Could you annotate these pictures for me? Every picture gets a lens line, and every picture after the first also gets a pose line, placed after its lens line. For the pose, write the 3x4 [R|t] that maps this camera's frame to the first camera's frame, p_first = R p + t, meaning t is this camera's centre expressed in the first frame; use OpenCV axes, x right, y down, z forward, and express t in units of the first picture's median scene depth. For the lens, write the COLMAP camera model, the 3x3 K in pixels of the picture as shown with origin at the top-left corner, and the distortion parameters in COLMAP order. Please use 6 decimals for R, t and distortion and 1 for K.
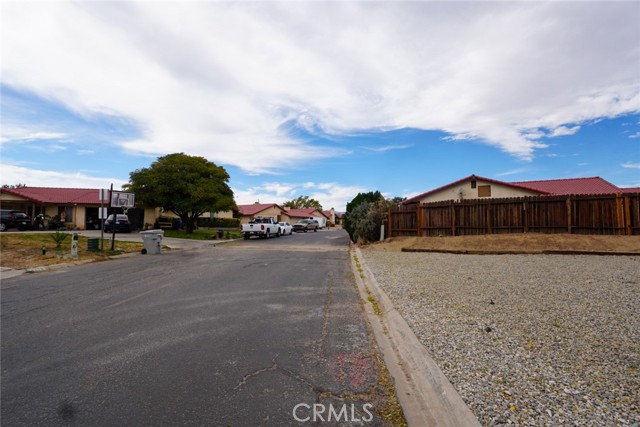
lens RADIAL K [[296.2, 0, 327.4], [0, 296.2, 213.9], [0, 0, 1]] dist [-0.000981, 0.000684]
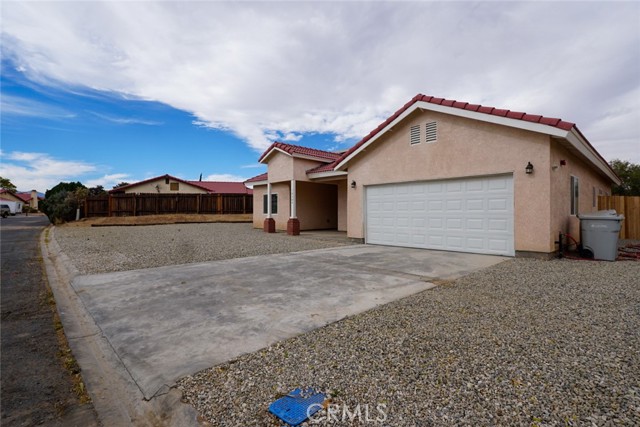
lens RADIAL K [[305.7, 0, 321.0], [0, 305.7, 200.6], [0, 0, 1]] dist [-0.000556, -0.000620]
pose [[0.720165, 0.029688, 0.693168, 0.013963], [-0.028741, 0.999503, -0.012948, -0.011906], [-0.693207, -0.010598, 0.720660, -0.704613]]
